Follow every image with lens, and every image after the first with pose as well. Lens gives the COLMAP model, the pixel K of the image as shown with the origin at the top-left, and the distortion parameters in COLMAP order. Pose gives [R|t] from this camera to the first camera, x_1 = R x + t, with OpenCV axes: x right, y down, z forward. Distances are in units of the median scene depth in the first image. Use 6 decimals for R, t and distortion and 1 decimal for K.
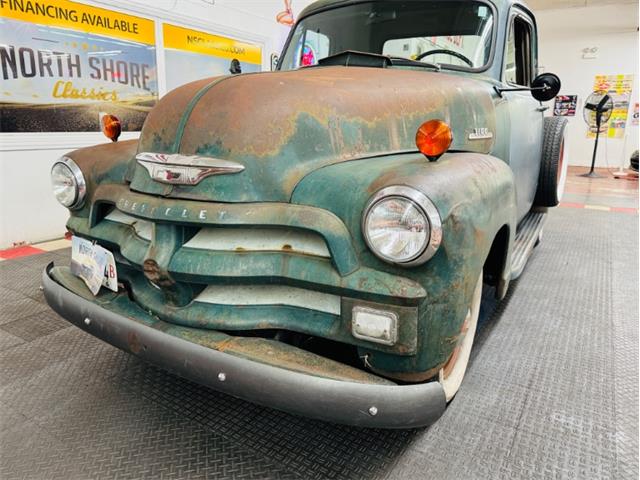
lens RADIAL K [[456.3, 0, 320.3], [0, 456.3, 237.2], [0, 0, 1]] dist [0.011358, -0.001988]
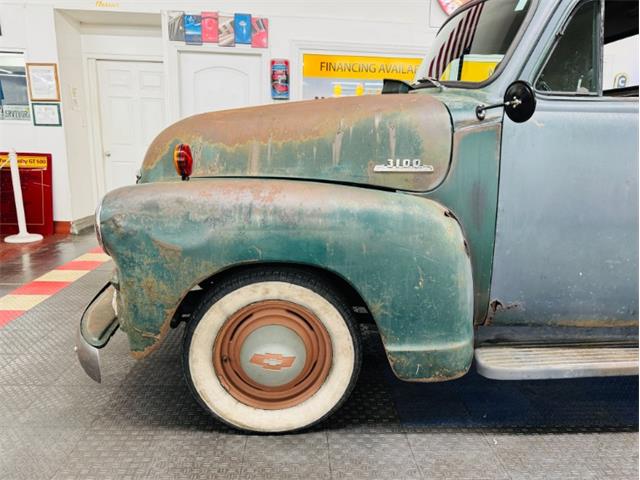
lens RADIAL K [[451.4, 0, 324.5], [0, 451.4, 238.2], [0, 0, 1]] dist [0.026549, -0.001557]
pose [[0.573787, 0.167426, -0.801709, 0.491245], [-0.217851, 0.974818, 0.047661, -0.055635], [0.789500, 0.147306, 0.595811, 0.223840]]
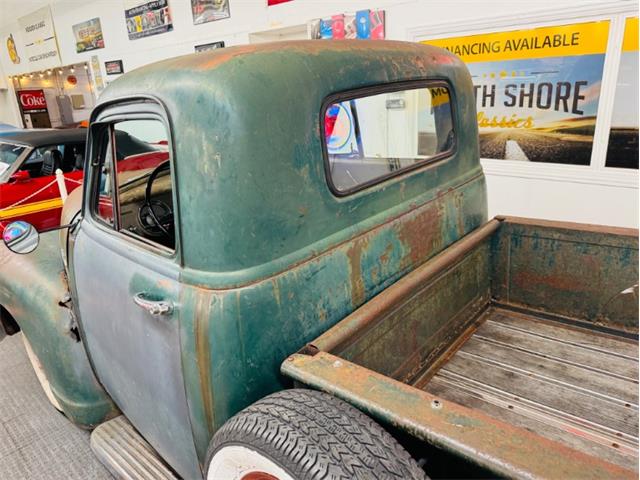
lens RADIAL K [[454.4, 0, 319.1], [0, 454.4, 236.1], [0, 0, 1]] dist [0.034720, -0.044965]
pose [[-0.192728, 0.308211, -0.931591, 0.625442], [-0.188748, 0.920017, 0.343430, -0.386280], [0.962928, 0.242024, -0.119139, 0.879754]]
